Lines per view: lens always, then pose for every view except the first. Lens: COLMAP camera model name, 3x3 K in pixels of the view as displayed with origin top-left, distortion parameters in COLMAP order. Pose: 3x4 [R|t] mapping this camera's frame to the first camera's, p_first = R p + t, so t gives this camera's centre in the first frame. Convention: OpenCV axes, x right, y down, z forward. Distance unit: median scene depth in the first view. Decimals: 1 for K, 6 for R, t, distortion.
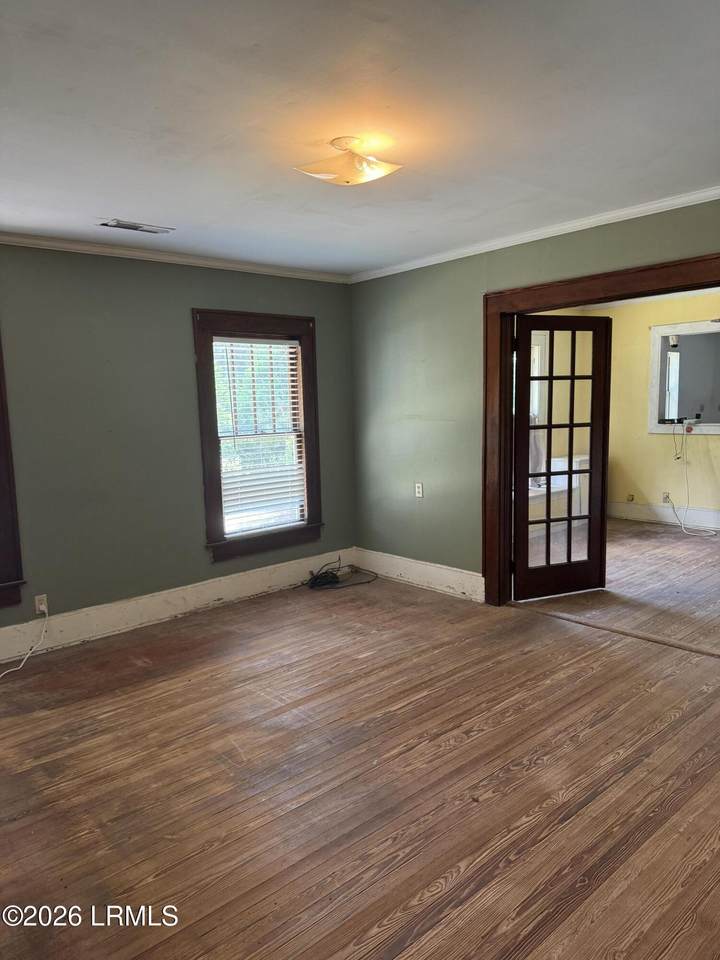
lens RADIAL K [[669.0, 0, 360.0], [0, 669.0, 480.0], [0, 0, 1]] dist [0.108414, -0.169914]
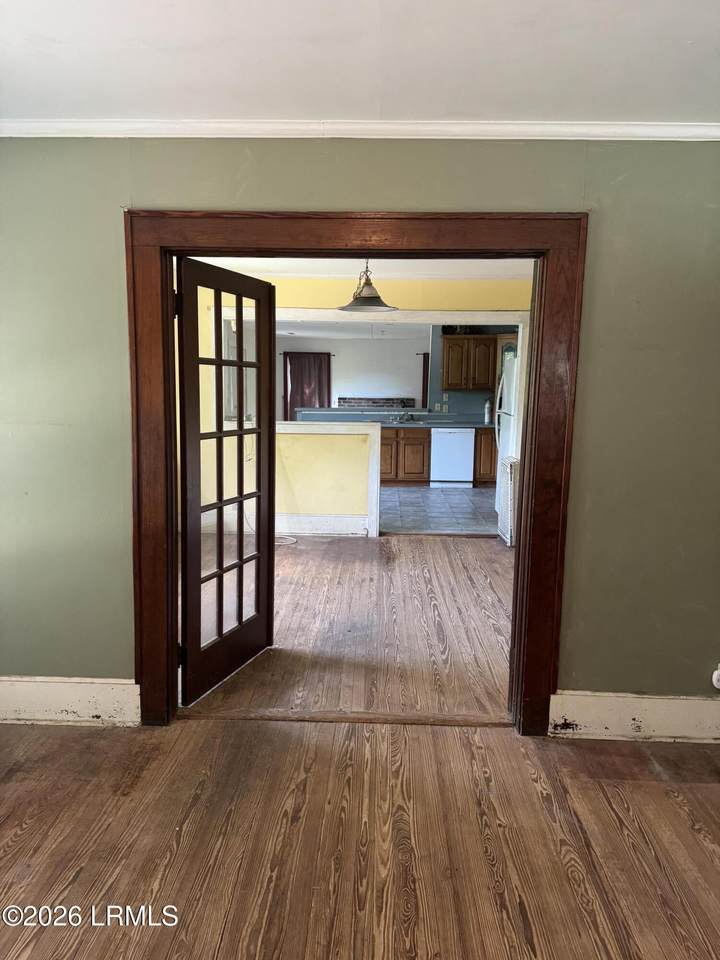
lens RADIAL K [[669.0, 0, 360.0], [0, 669.0, 480.0], [0, 0, 1]] dist [0.108414, -0.169914]
pose [[0.689455, -0.065833, 0.721331, -0.110474], [0.050959, 0.997802, 0.042358, -0.056106], [-0.722534, 0.007555, 0.691294, 0.440949]]
